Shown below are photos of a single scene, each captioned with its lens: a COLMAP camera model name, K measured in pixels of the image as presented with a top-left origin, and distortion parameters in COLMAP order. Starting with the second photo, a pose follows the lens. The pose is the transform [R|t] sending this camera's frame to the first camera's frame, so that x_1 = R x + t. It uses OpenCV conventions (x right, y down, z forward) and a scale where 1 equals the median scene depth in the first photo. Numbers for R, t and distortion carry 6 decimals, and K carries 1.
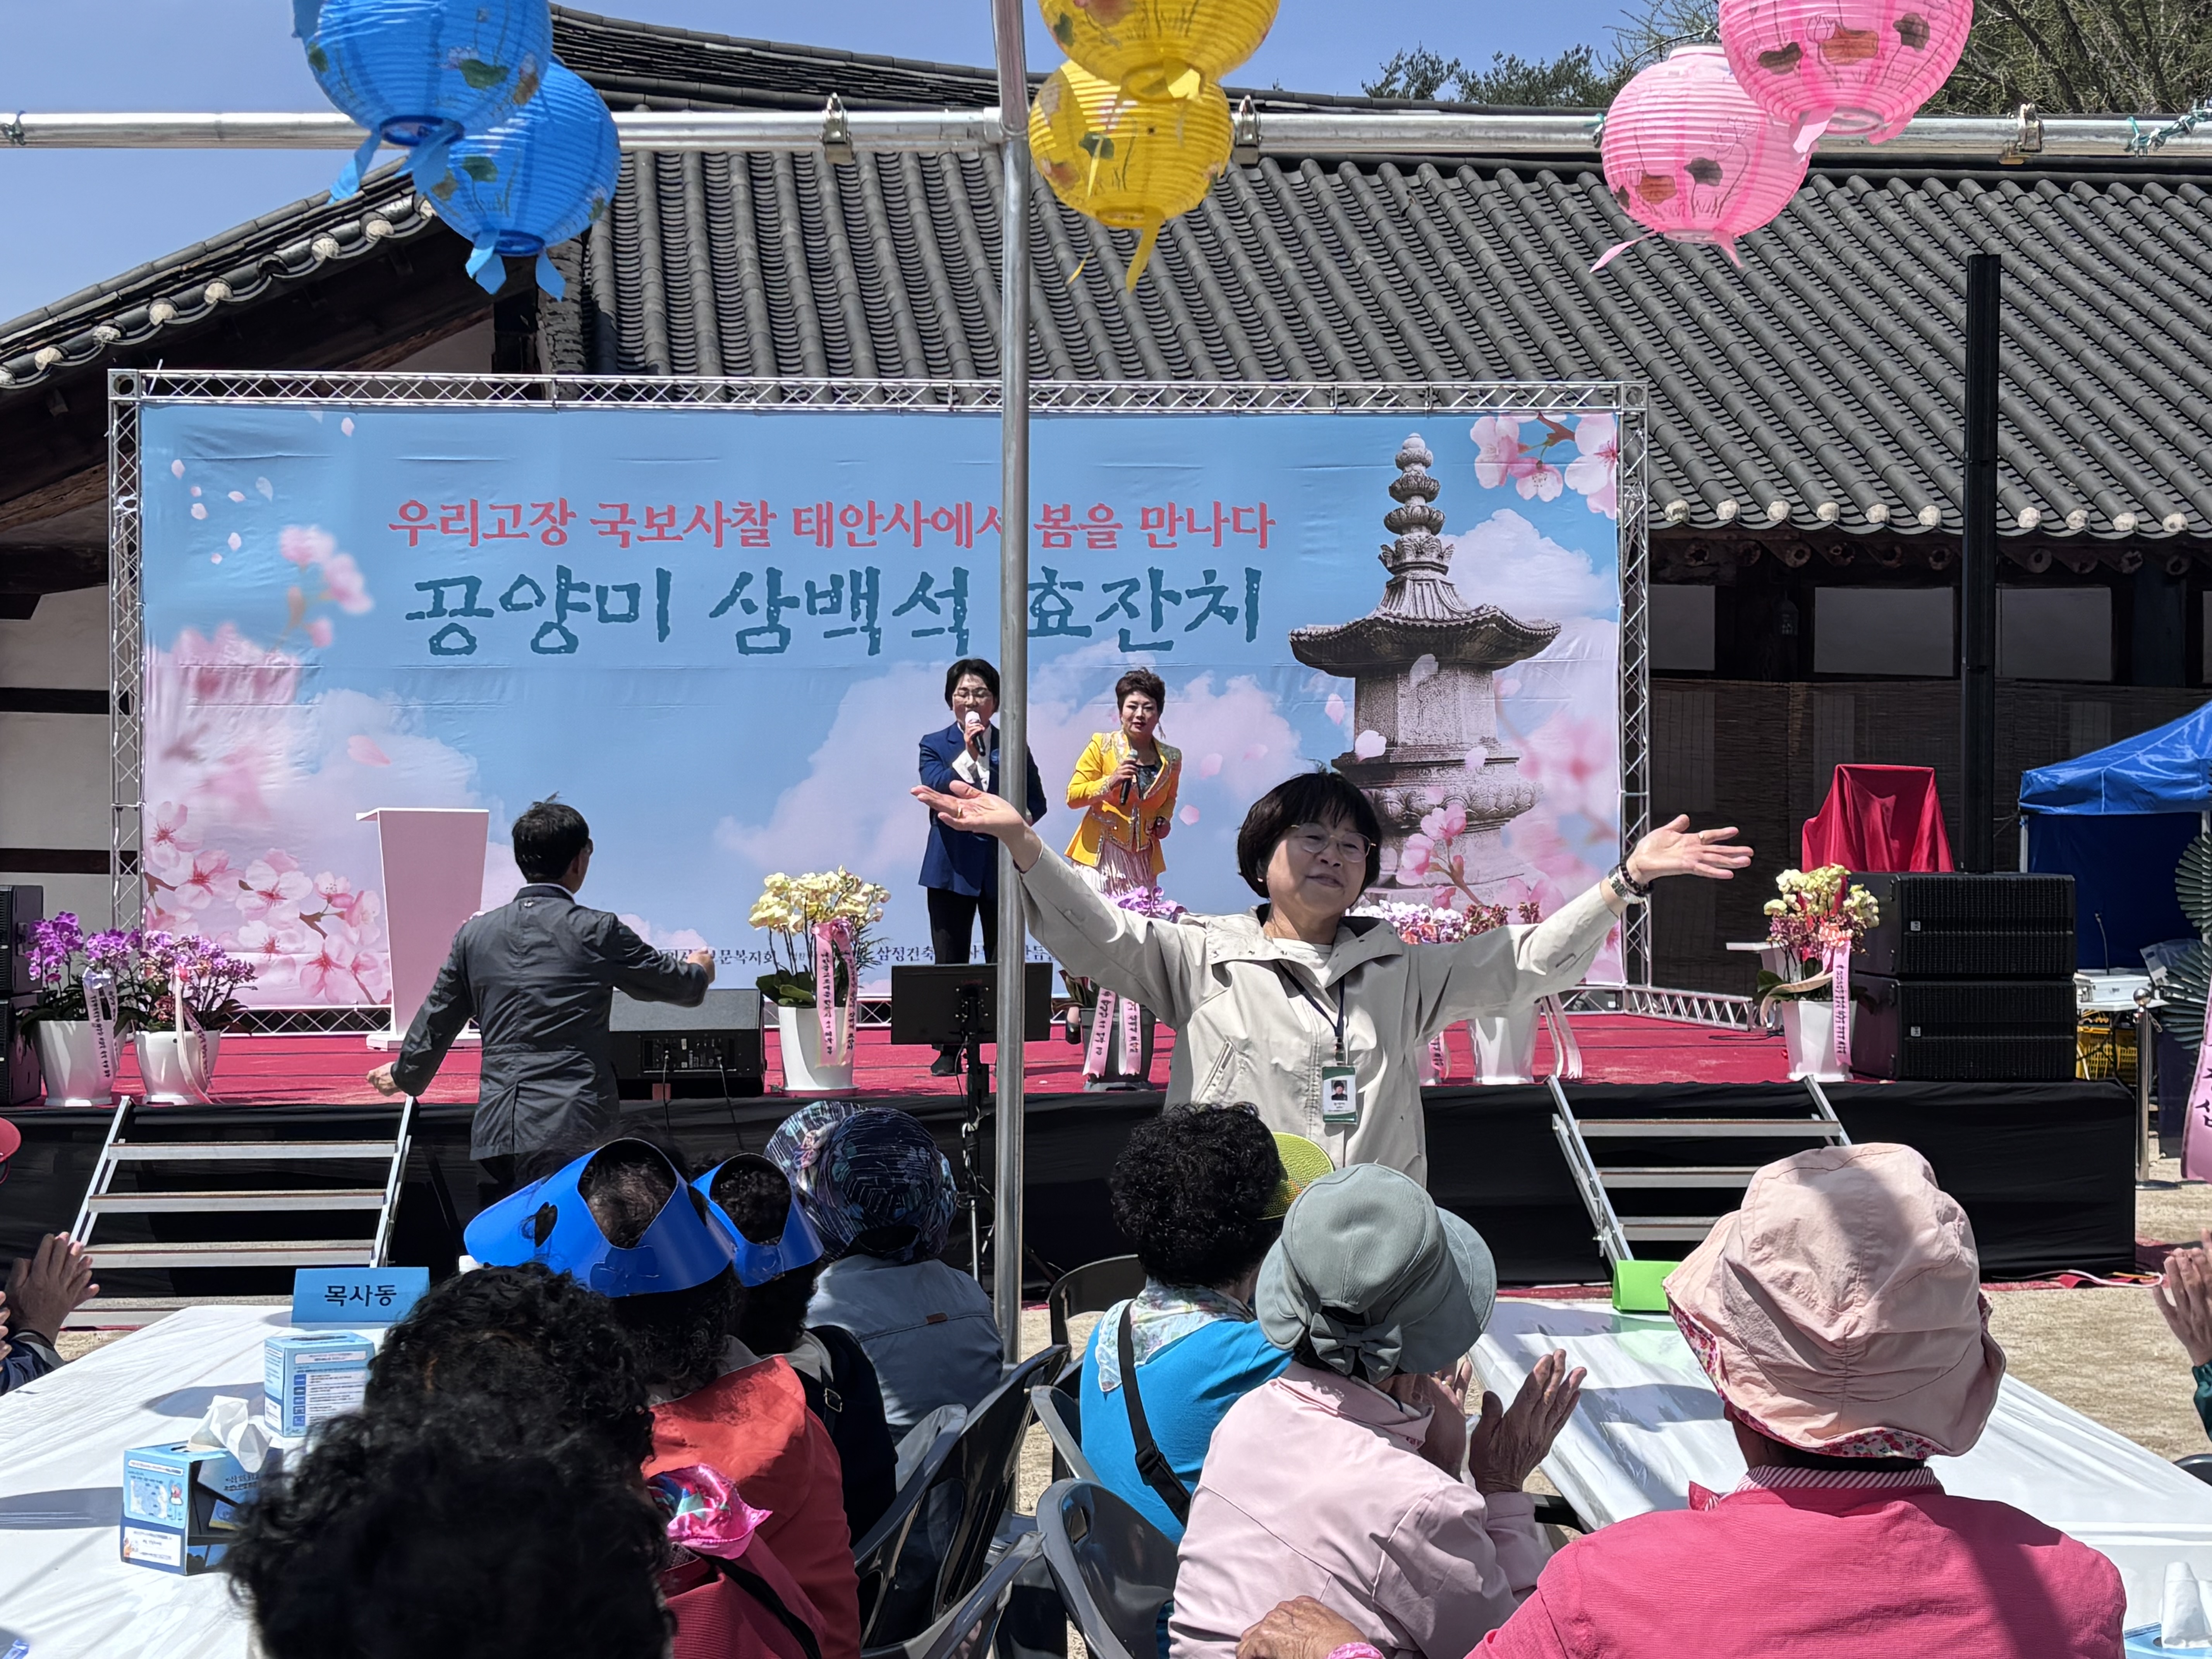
lens RADIAL K [[3145.7, 0, 1104.3], [0, 3145.7, 835.1], [0, 0, 1]] dist [0.184048, 0.000000]
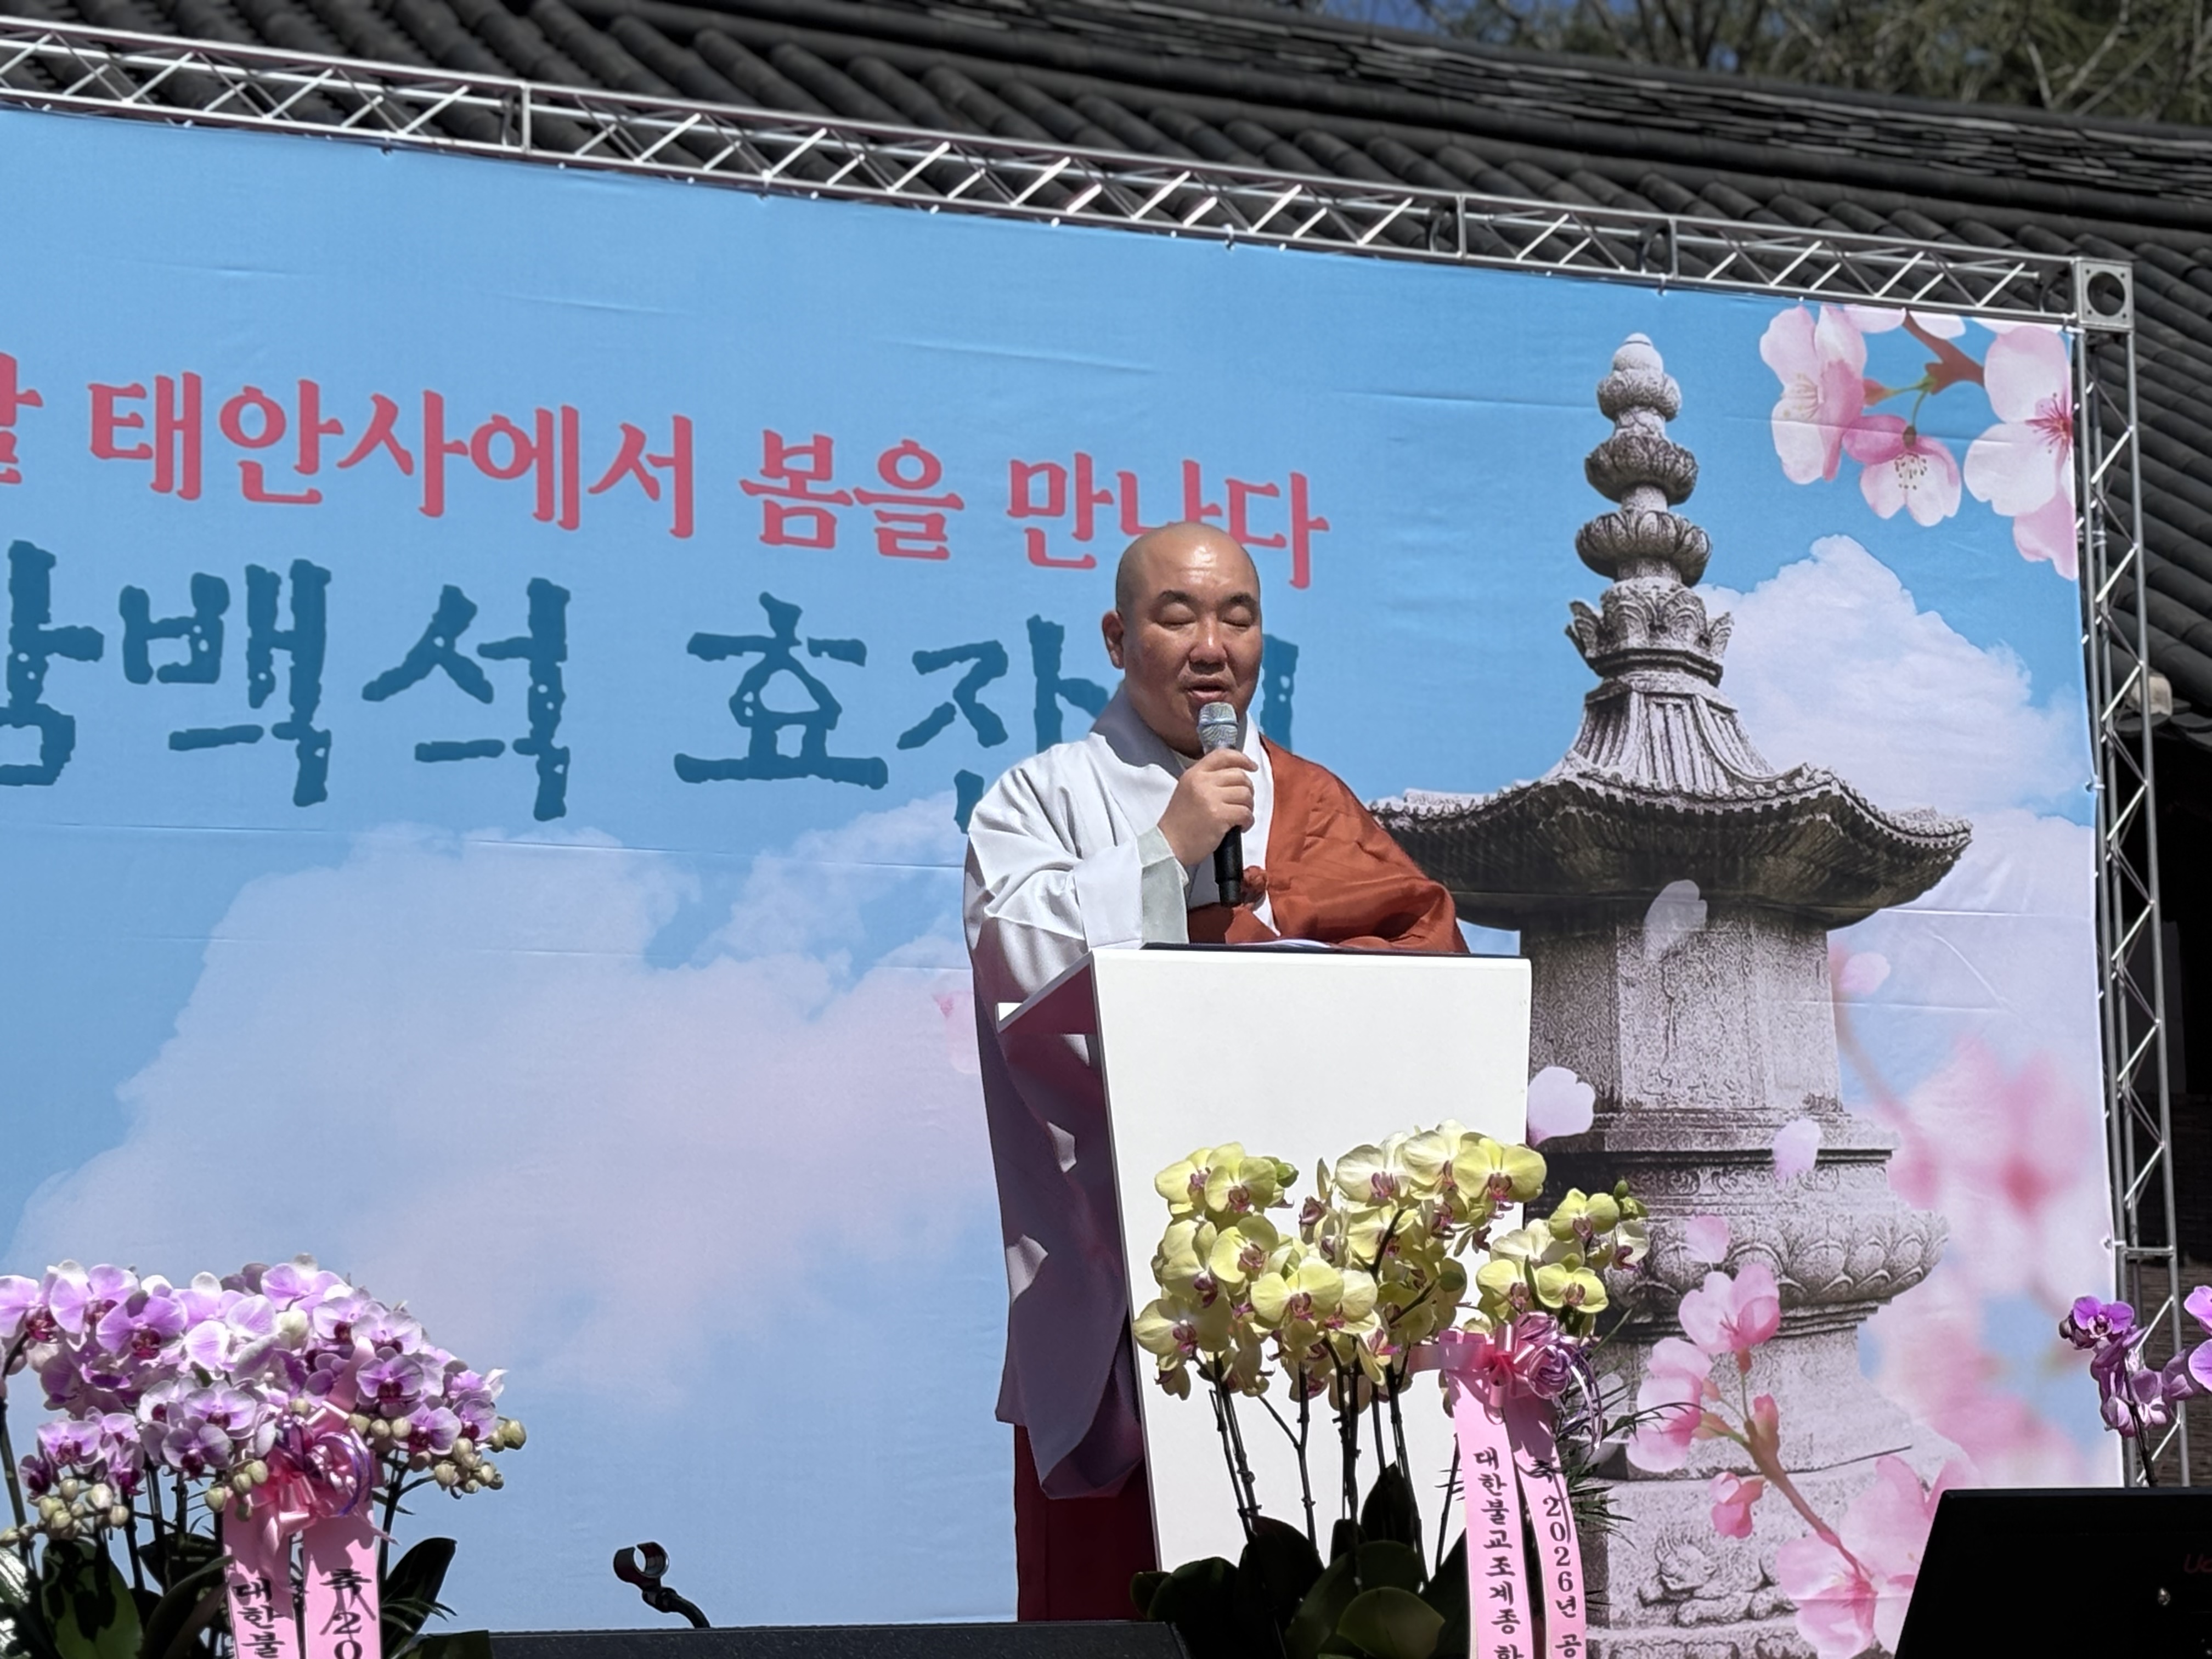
lens RADIAL K [[4995.1, 0, 1110.6], [0, 4995.1, 830.1], [0, 0, 1]] dist [0.191030, 0.000000]
pose [[0.942877, 0.045775, 0.329980, -0.172033], [0.007515, 0.987341, -0.158436, 0.035081], [-0.333055, 0.151865, 0.930597, 0.440583]]
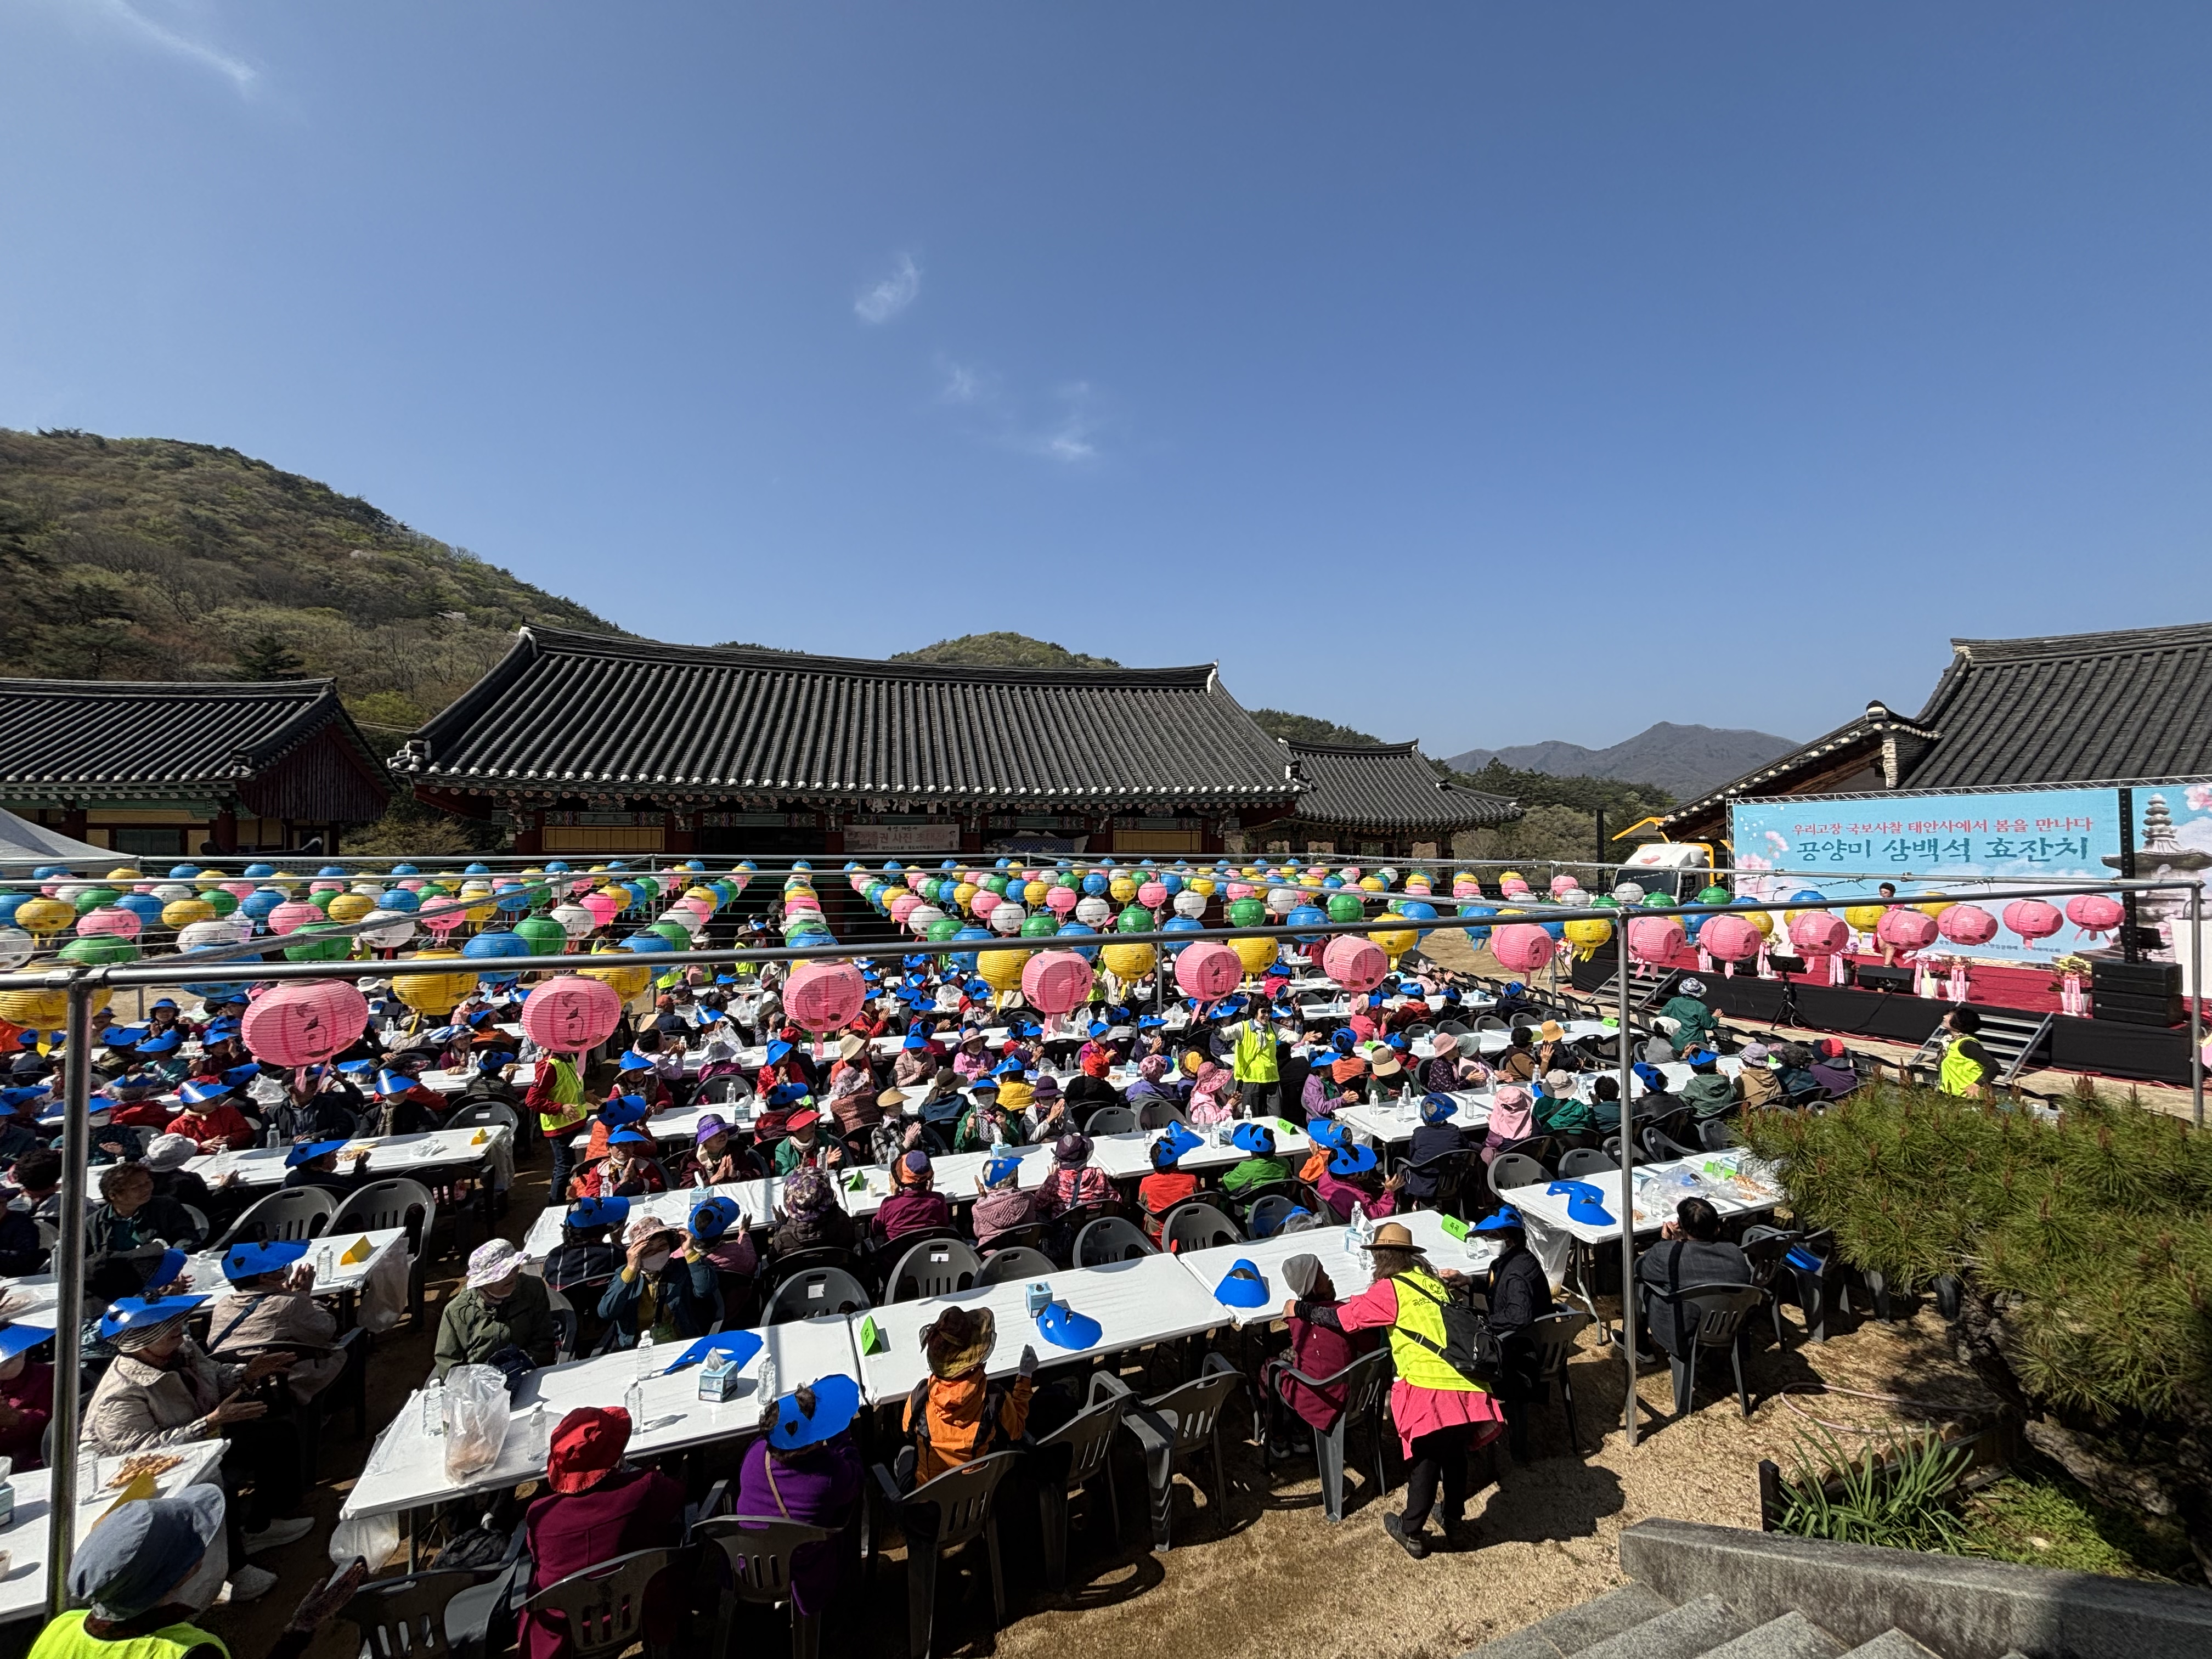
lens RADIAL K [[876.7, 0, 1096.9], [0, 876.7, 834.0], [0, 0, 1]] dist [0.002104, 0.000153]
pose [[0.336329, -0.009154, -0.941700, 0.564055], [0.018406, 0.999826, -0.003146, -0.103908], [0.941565, -0.016275, 0.336439, -0.279415]]
